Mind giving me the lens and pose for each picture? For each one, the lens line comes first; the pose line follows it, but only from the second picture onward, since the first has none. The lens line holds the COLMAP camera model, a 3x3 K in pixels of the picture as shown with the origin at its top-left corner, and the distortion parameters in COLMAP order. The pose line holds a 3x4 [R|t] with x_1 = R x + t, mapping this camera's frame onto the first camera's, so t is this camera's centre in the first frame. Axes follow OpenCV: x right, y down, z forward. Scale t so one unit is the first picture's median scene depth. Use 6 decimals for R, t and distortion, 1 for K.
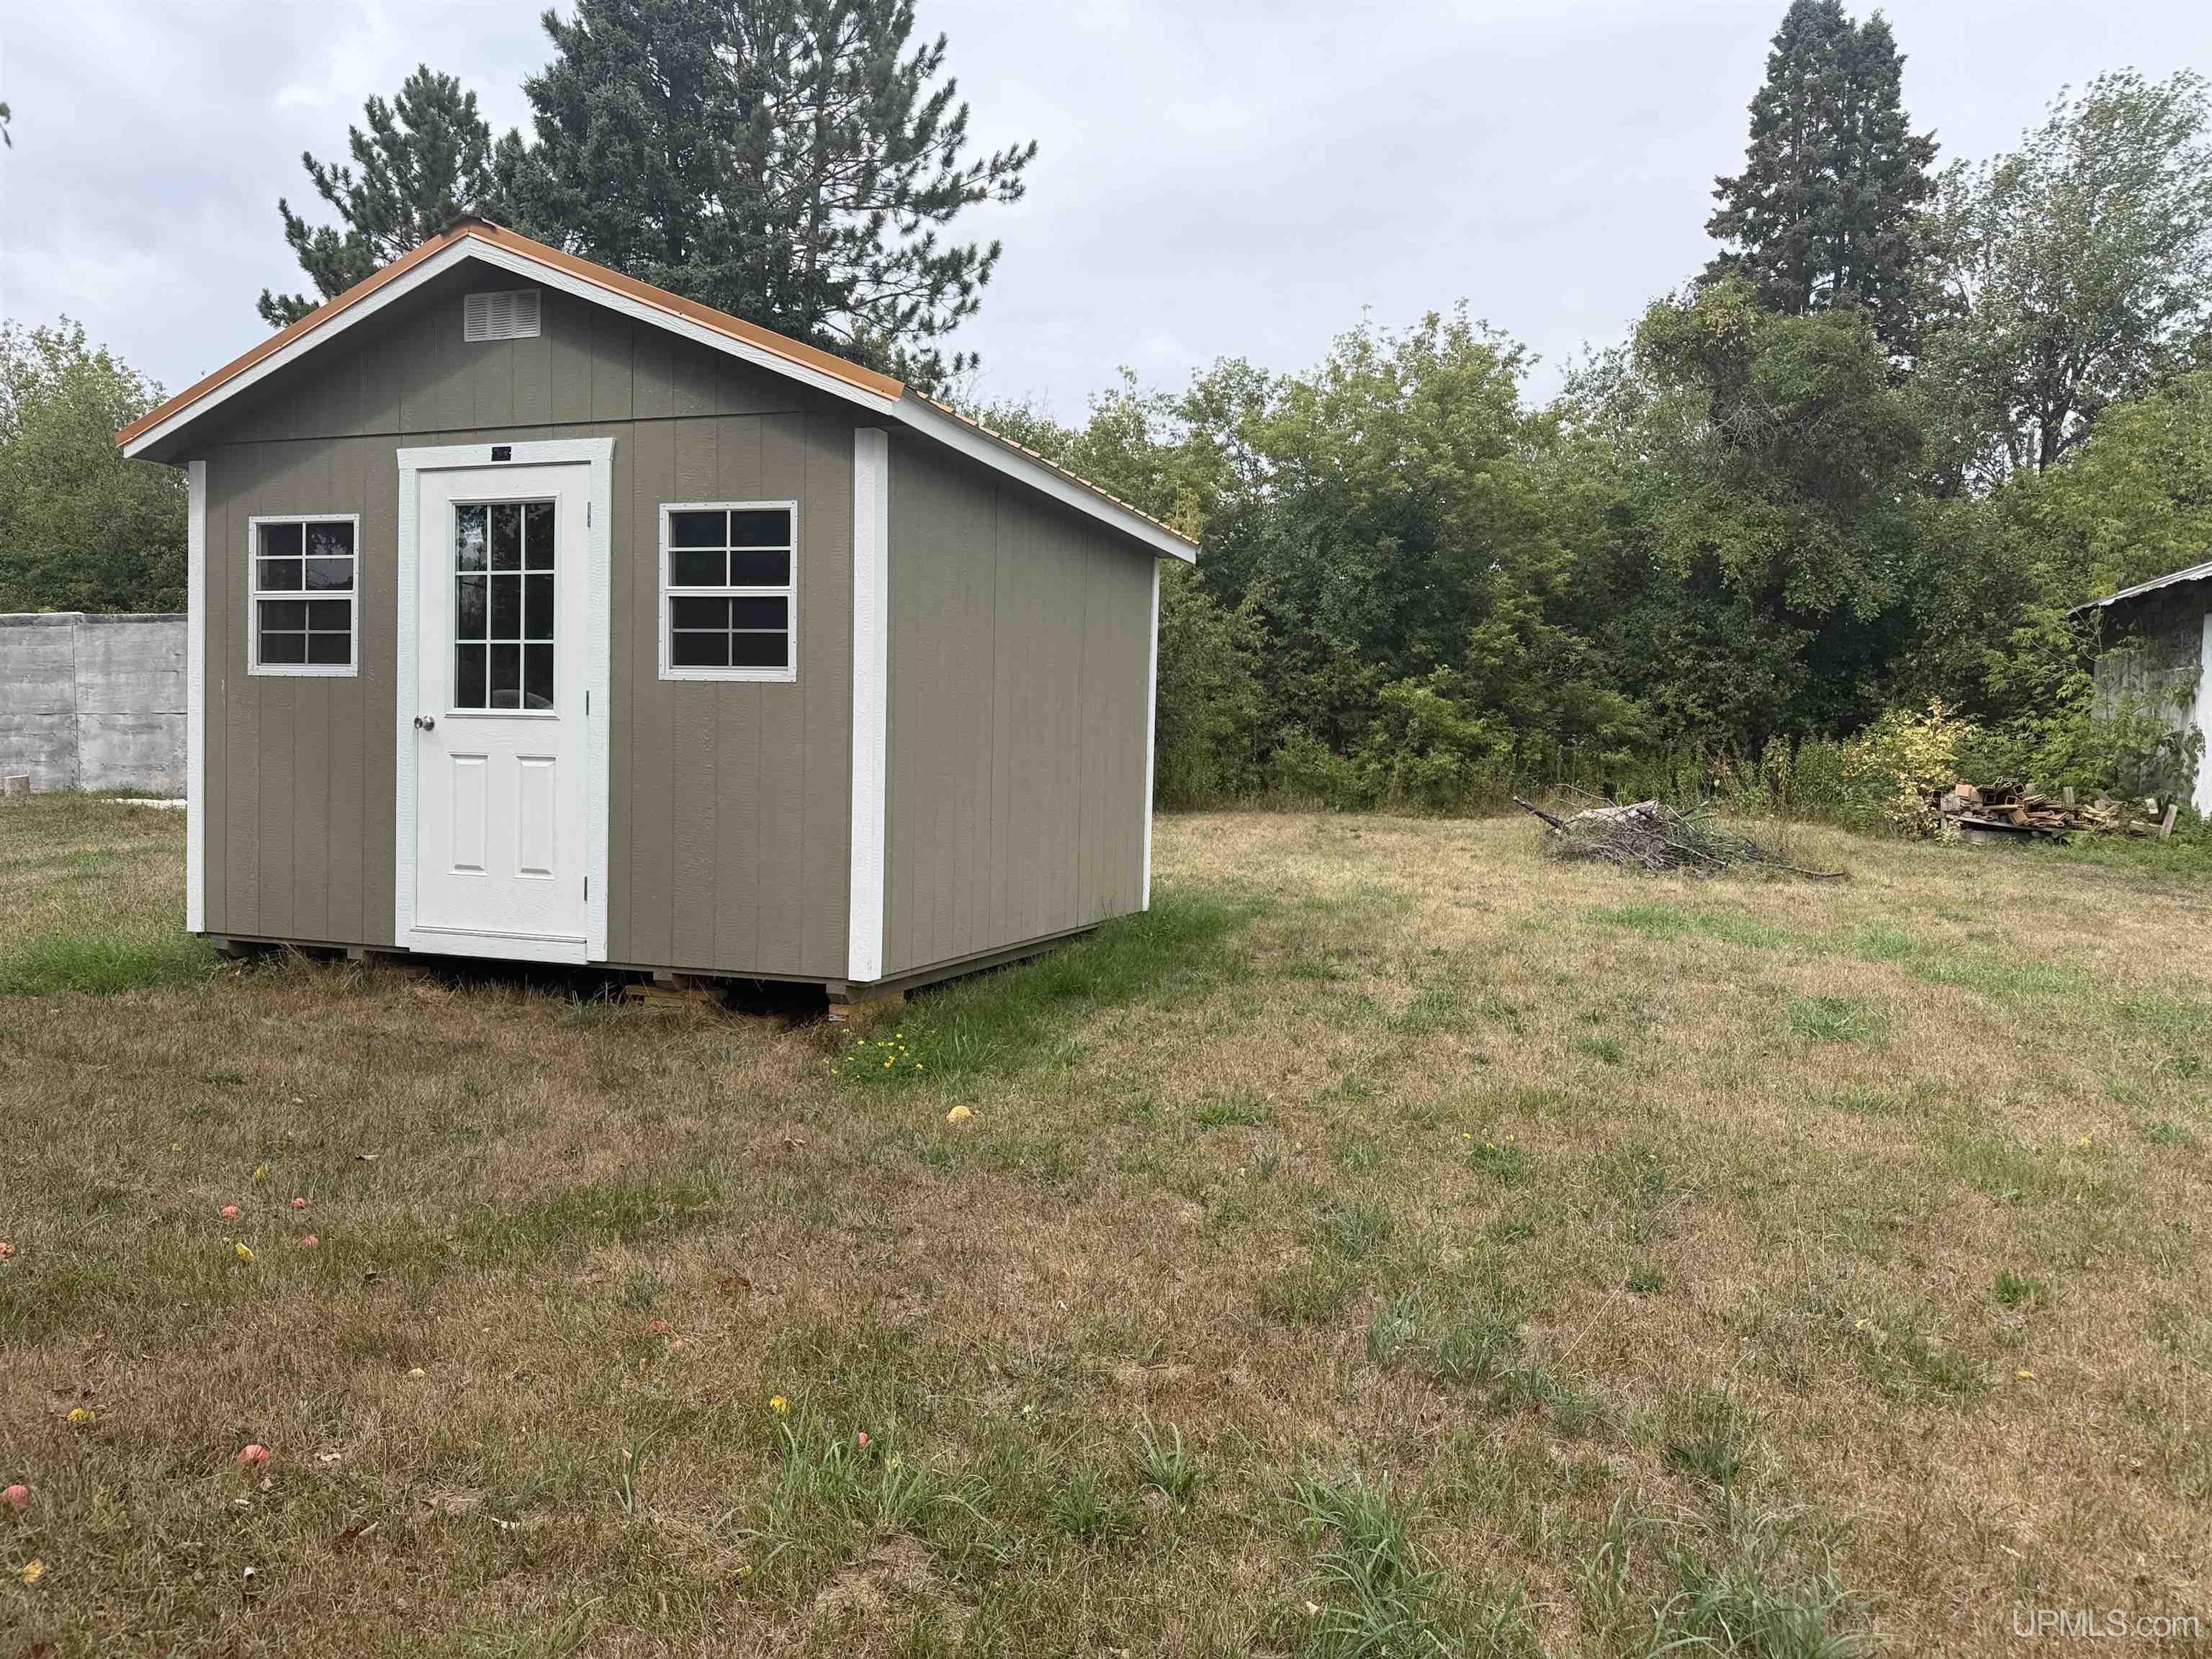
lens RADIAL K [[1569.1, 0, 1116.8], [0, 1569.1, 827.8], [0, 0, 1]] dist [0.029343, -0.029773]
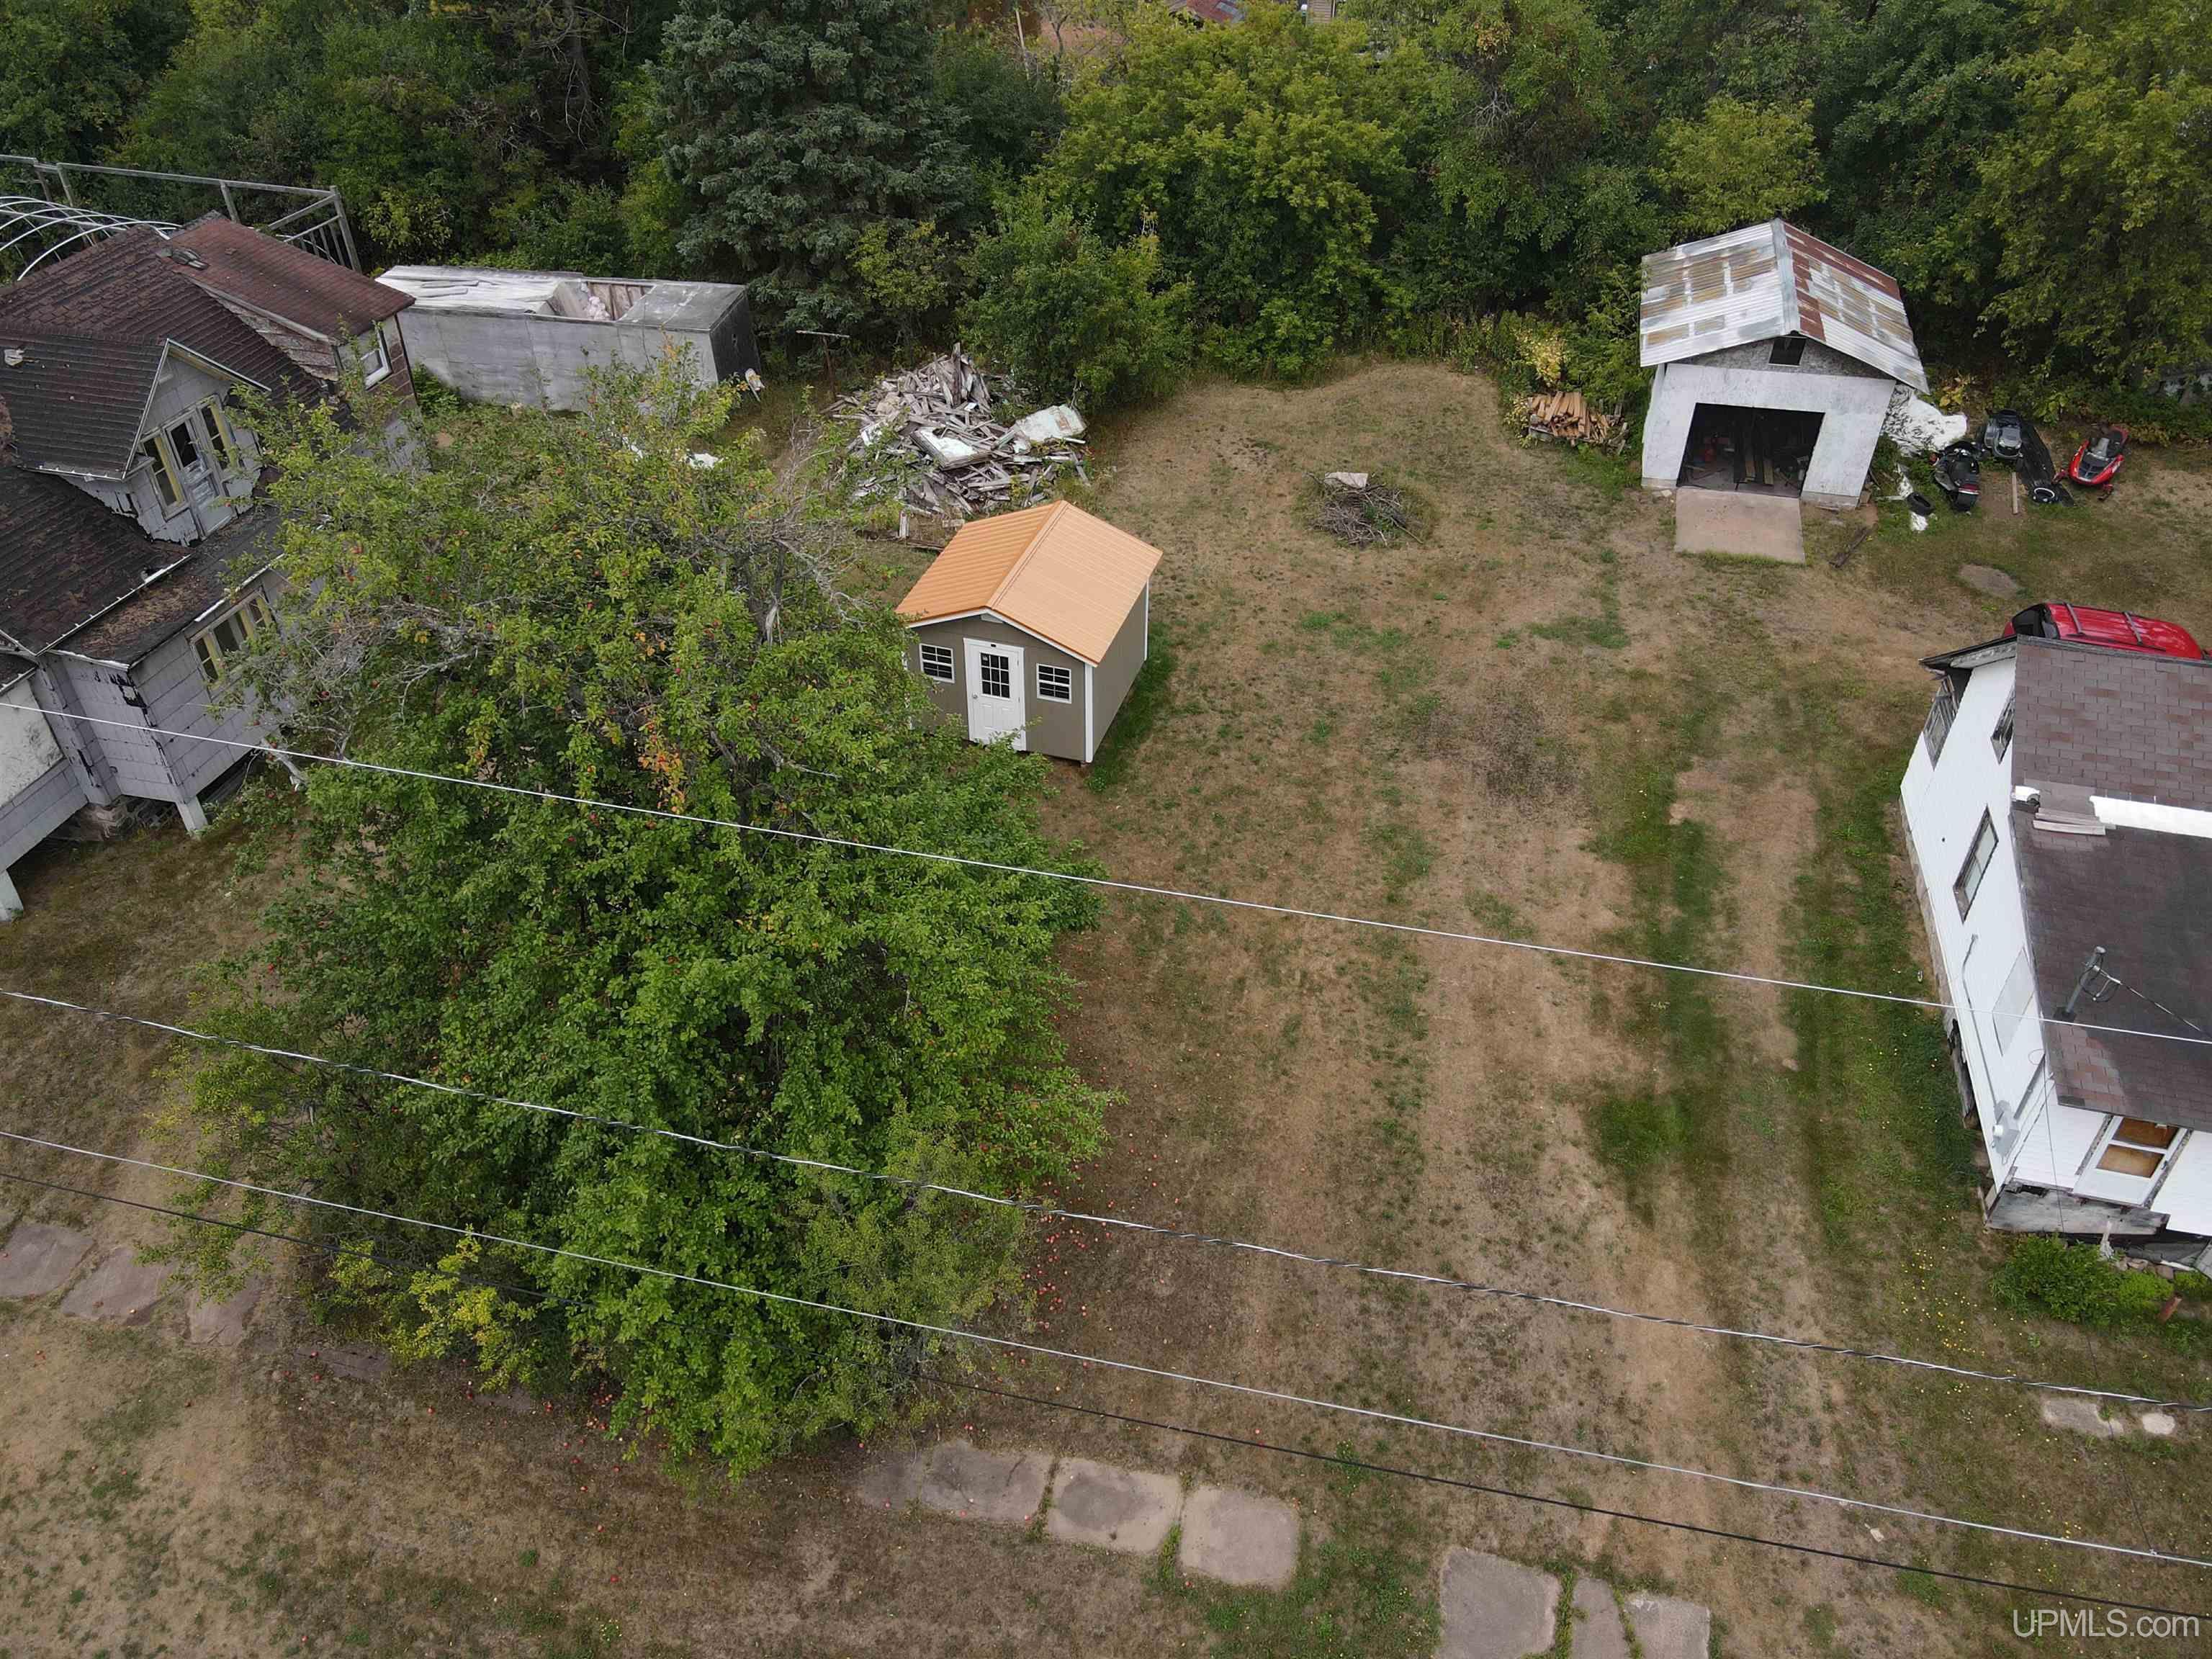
lens RADIAL K [[1661.1, 0, 1087.1], [0, 1661.1, 830.9], [0, 0, 1]] dist [0.007722, 0.000967]
pose [[0.999257, -0.038046, 0.006143, -0.055174], [0.027216, 0.809492, 0.586499, -0.688637], [-0.027287, -0.585896, 0.809926, -0.809999]]
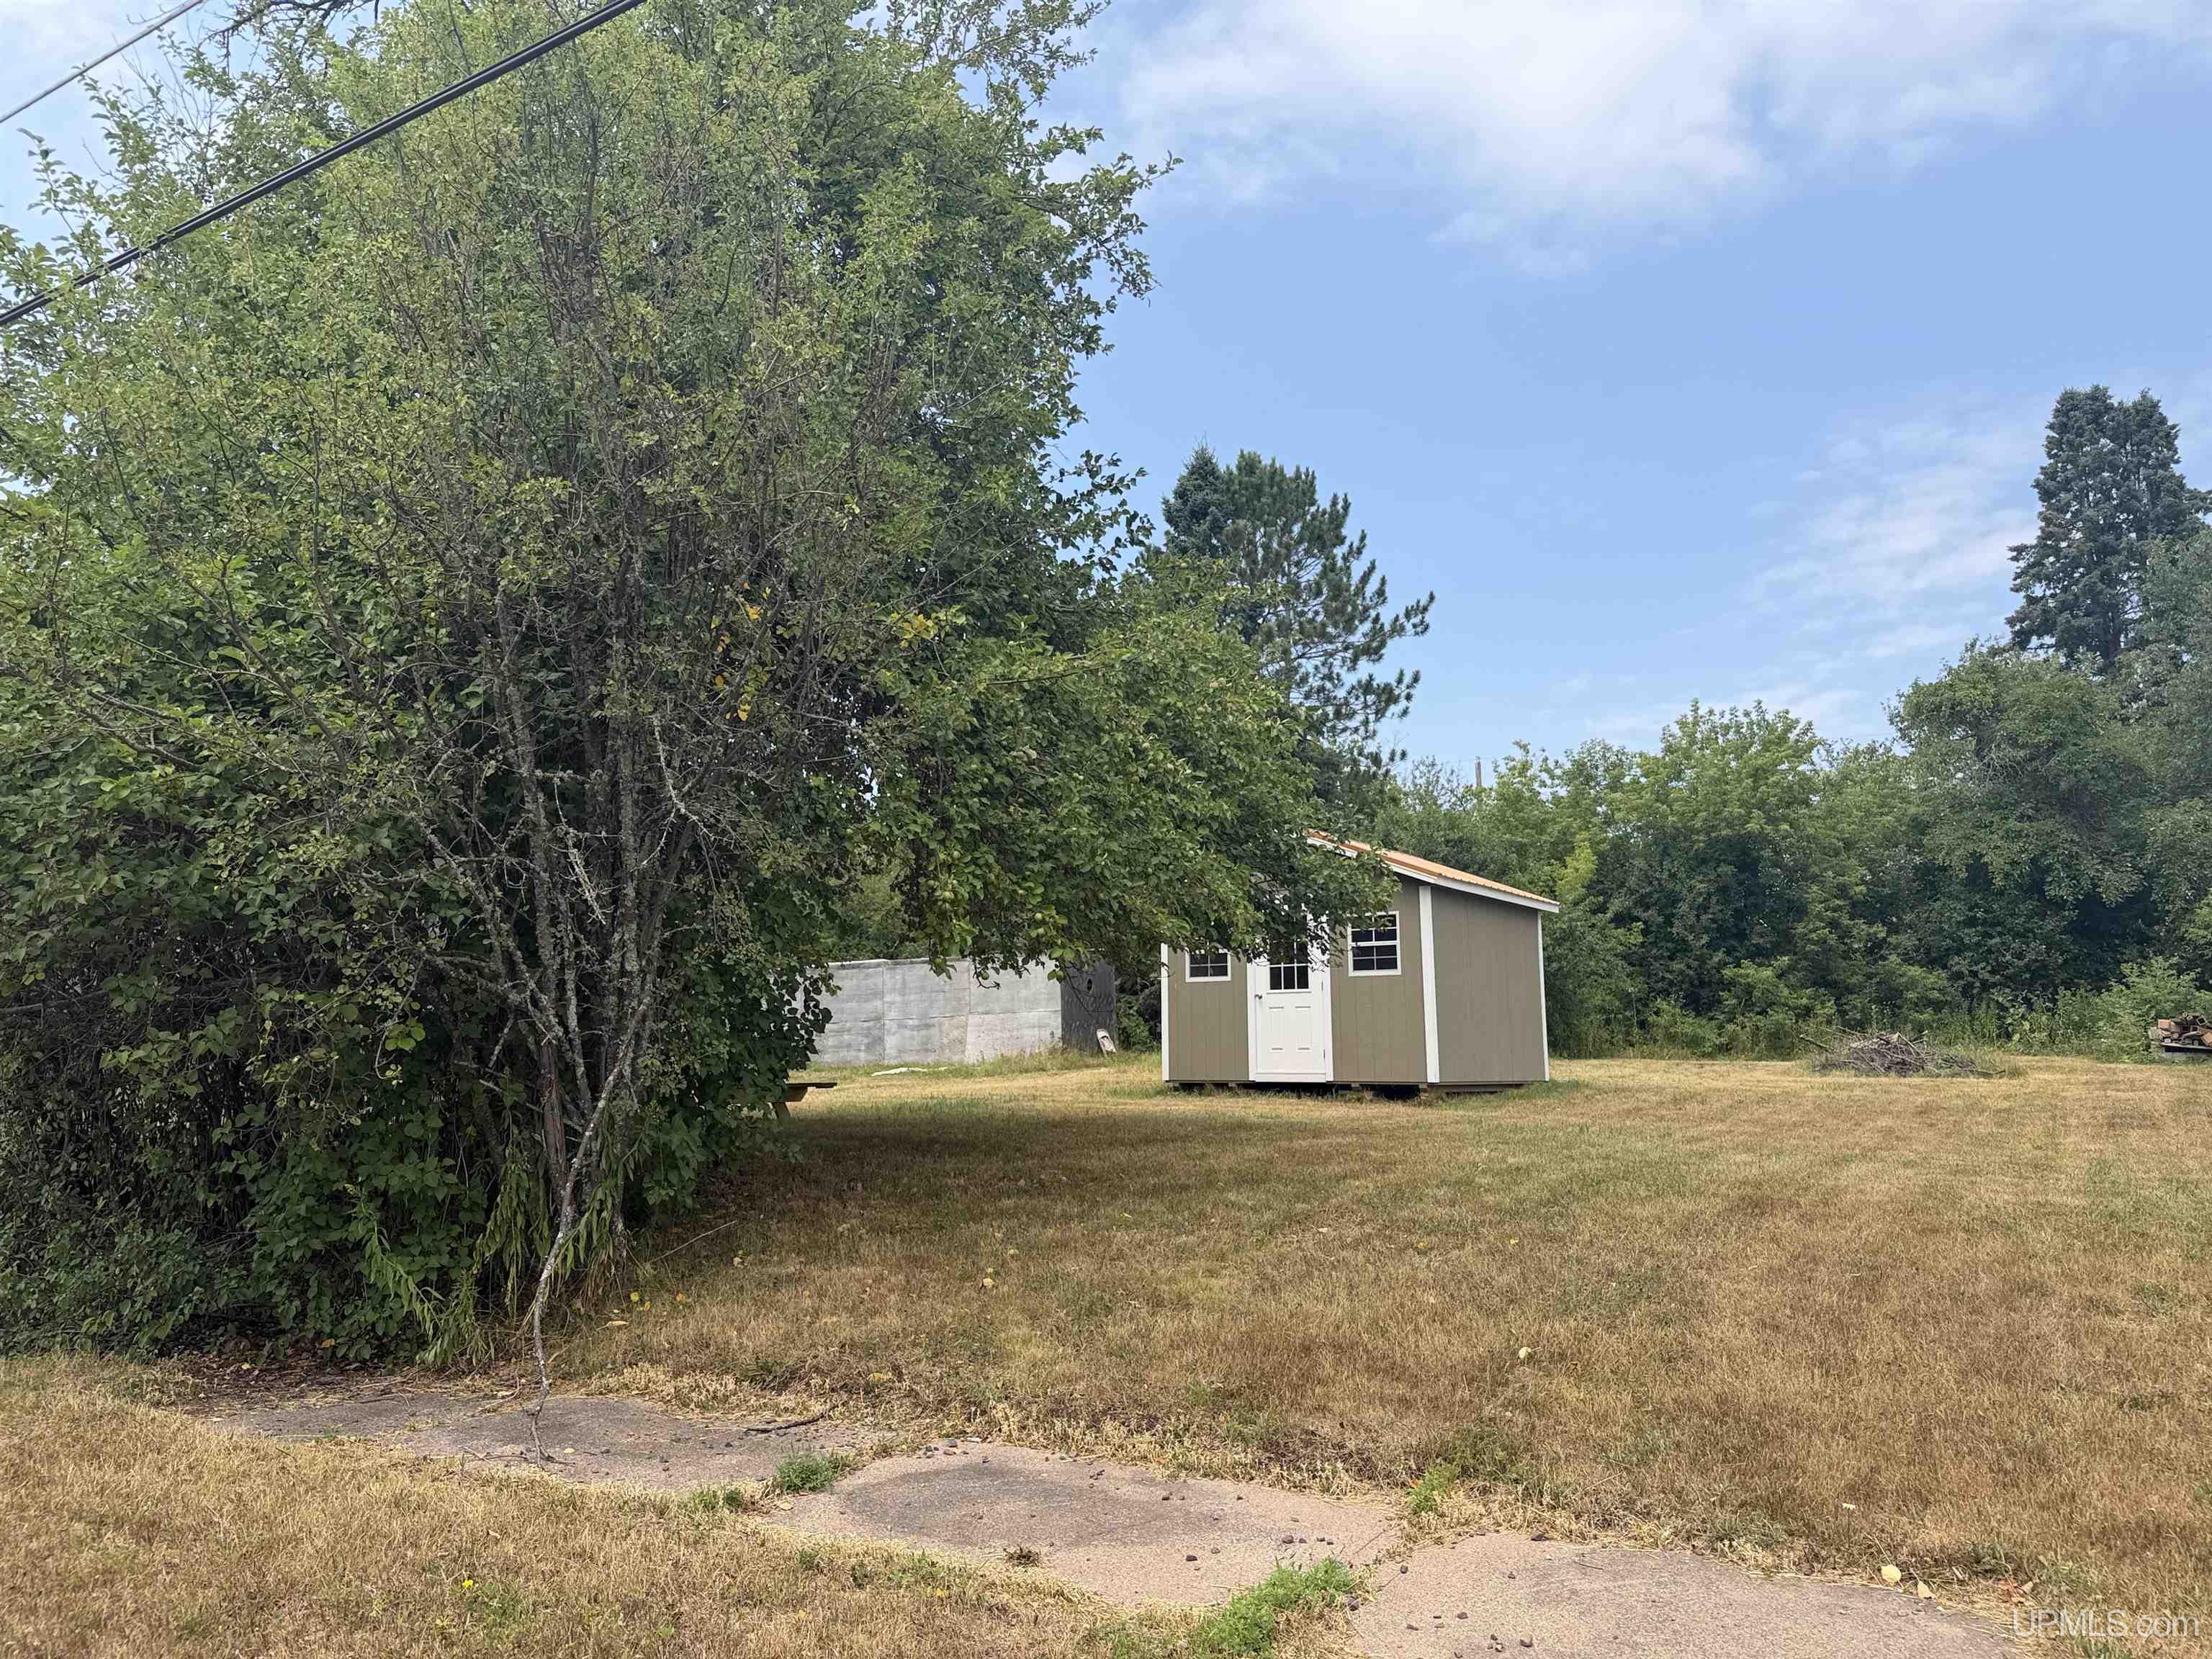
lens RADIAL K [[1569.1, 0, 1088.6], [0, 1569.1, 811.7], [0, 0, 1]] dist [0.029343, -0.029773]
pose [[0.960874, -0.072305, -0.267384, 0.008563], [0.016897, 0.978831, -0.203972, 0.050610], [0.276472, 0.191474, 0.941754, -0.506238]]
